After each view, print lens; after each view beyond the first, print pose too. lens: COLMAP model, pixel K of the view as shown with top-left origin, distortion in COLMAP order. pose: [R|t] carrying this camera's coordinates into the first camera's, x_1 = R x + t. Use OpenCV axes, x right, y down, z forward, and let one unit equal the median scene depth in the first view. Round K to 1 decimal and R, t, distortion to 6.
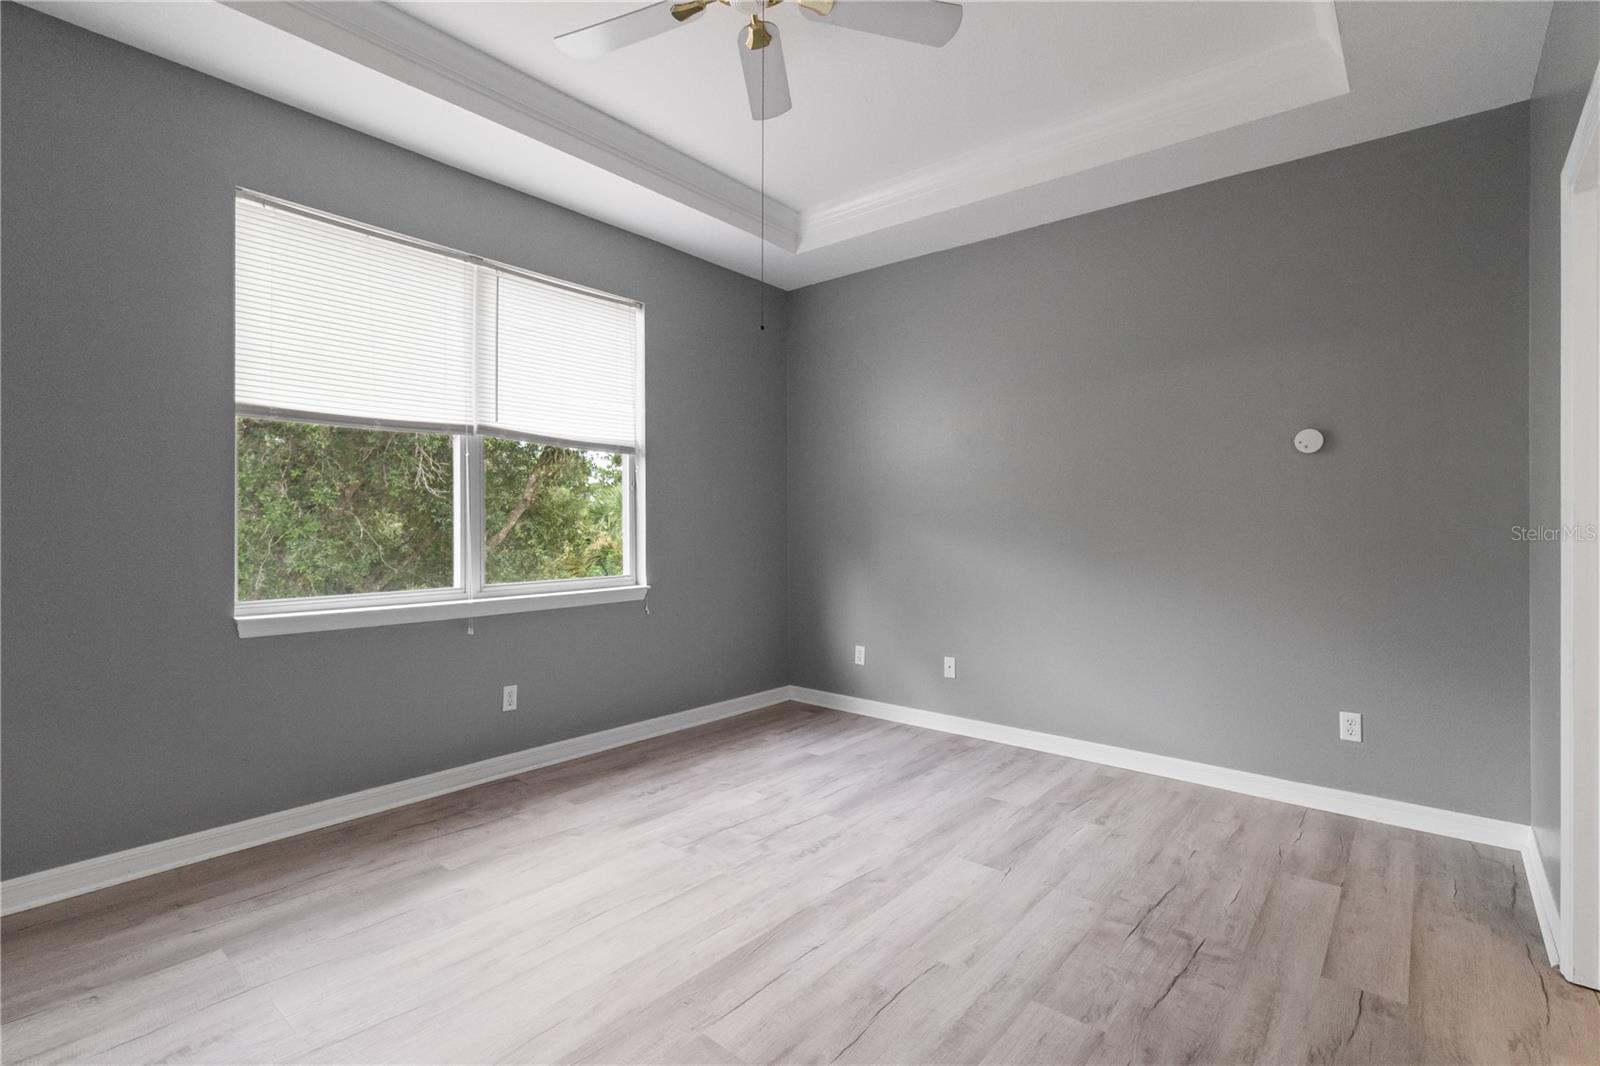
lens RADIAL K [[751.5, 0, 806.9], [0, 751.5, 519.5], [0, 0, 1]] dist [-0.000577, -0.001474]
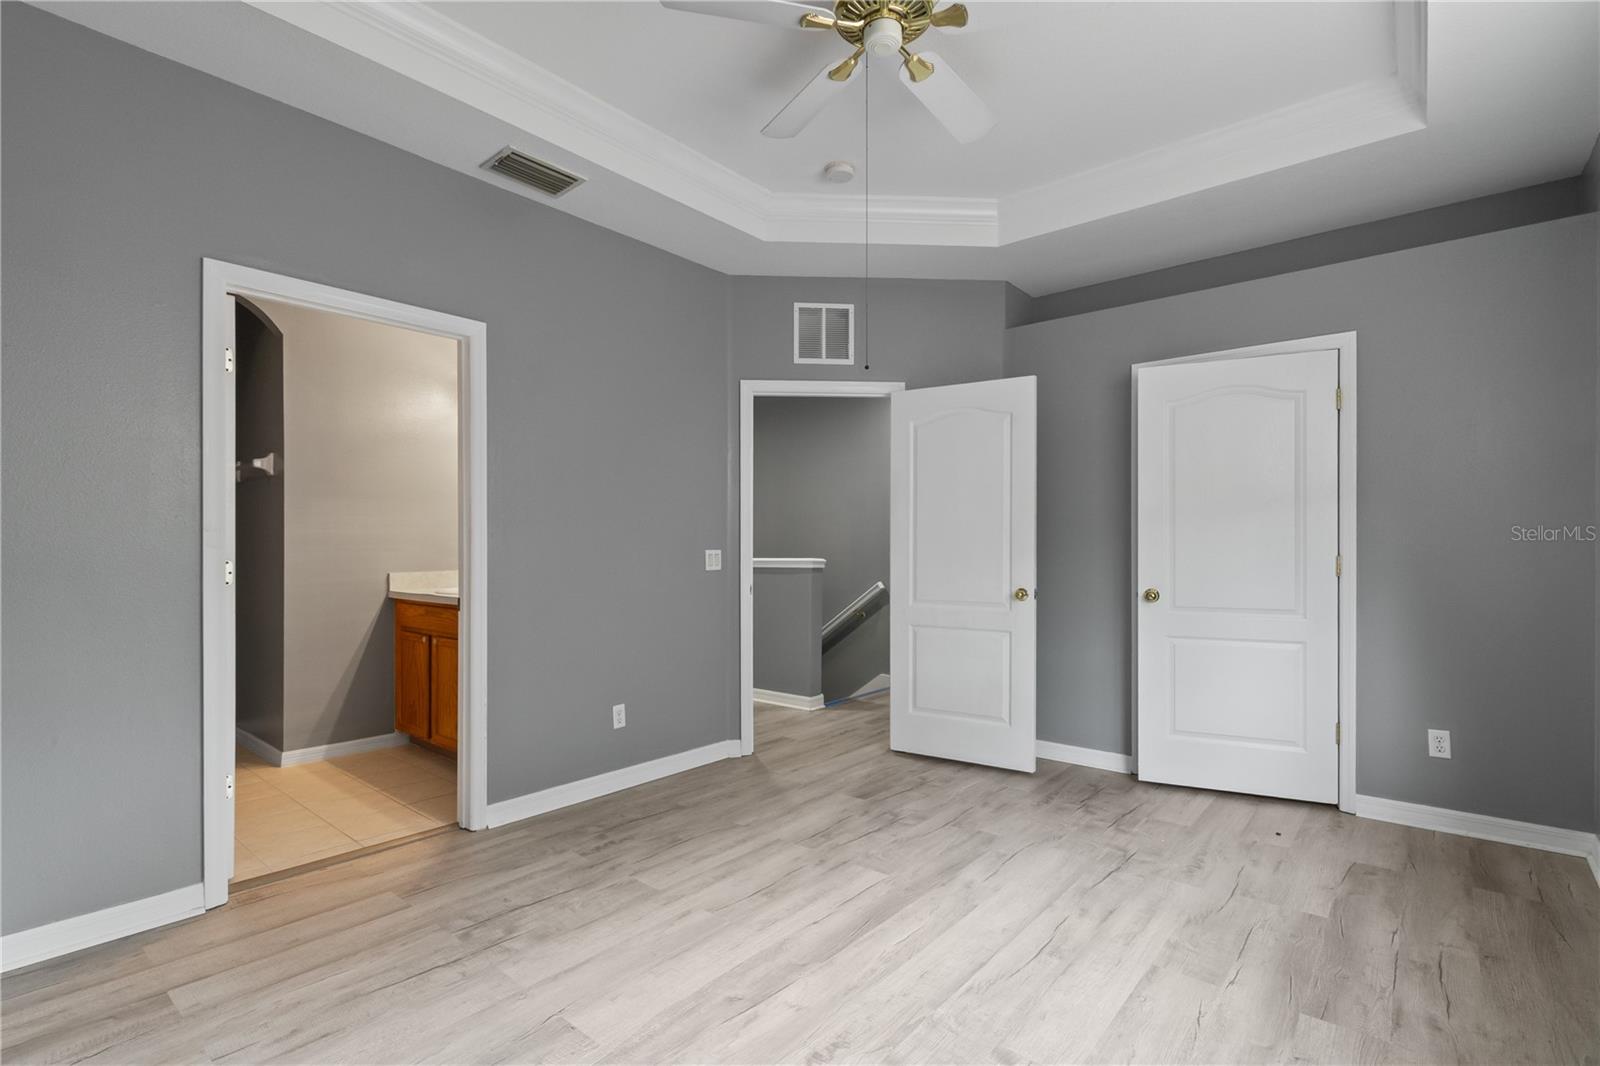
lens RADIAL K [[751.5, 0, 796.0], [0, 751.5, 543.5], [0, 0, 1]] dist [-0.000577, -0.001474]
pose [[-0.999681, -0.004964, 0.024772, 0.012056], [-0.005081, 0.999976, -0.004644, 0.003573], [-0.024748, -0.004768, -0.999682, 1.785468]]
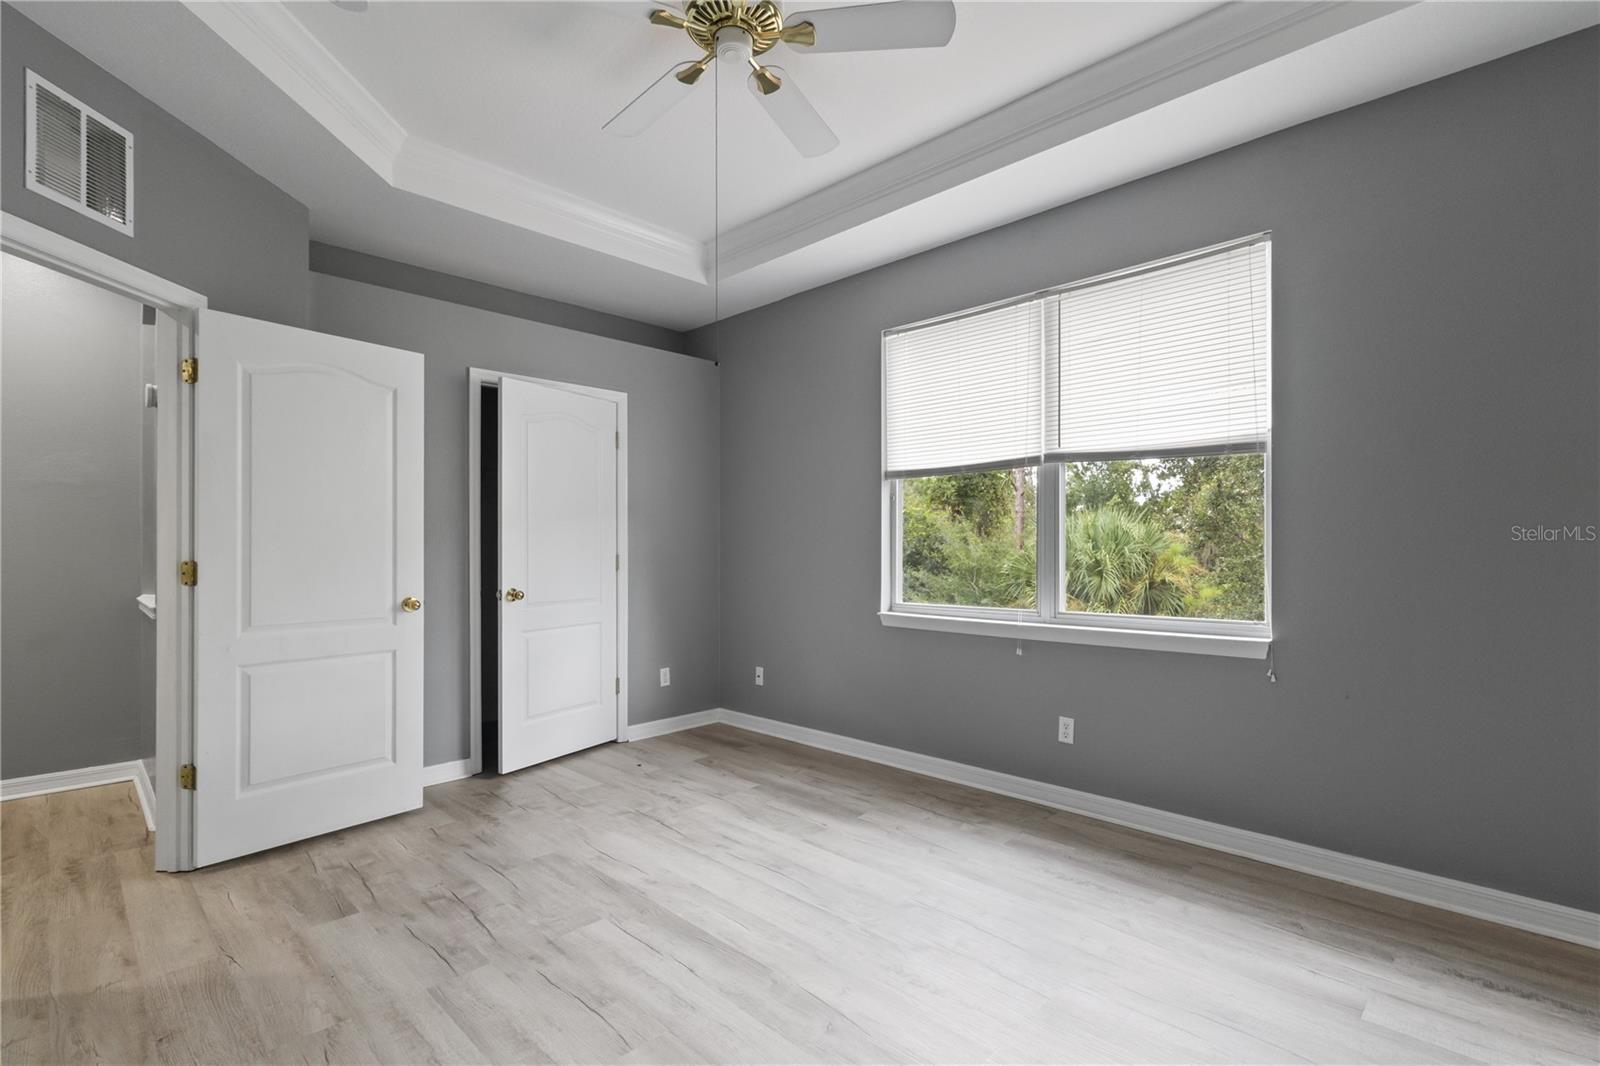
lens RADIAL K [[751.5, 0, 795.7], [0, 751.5, 546.7], [0, 0, 1]] dist [-0.000577, -0.001474]
pose [[-0.098530, -0.007648, -0.995105, 0.837223], [0.004381, 0.999957, -0.008119, 0.010383], [0.995124, -0.005159, -0.098492, 1.037562]]
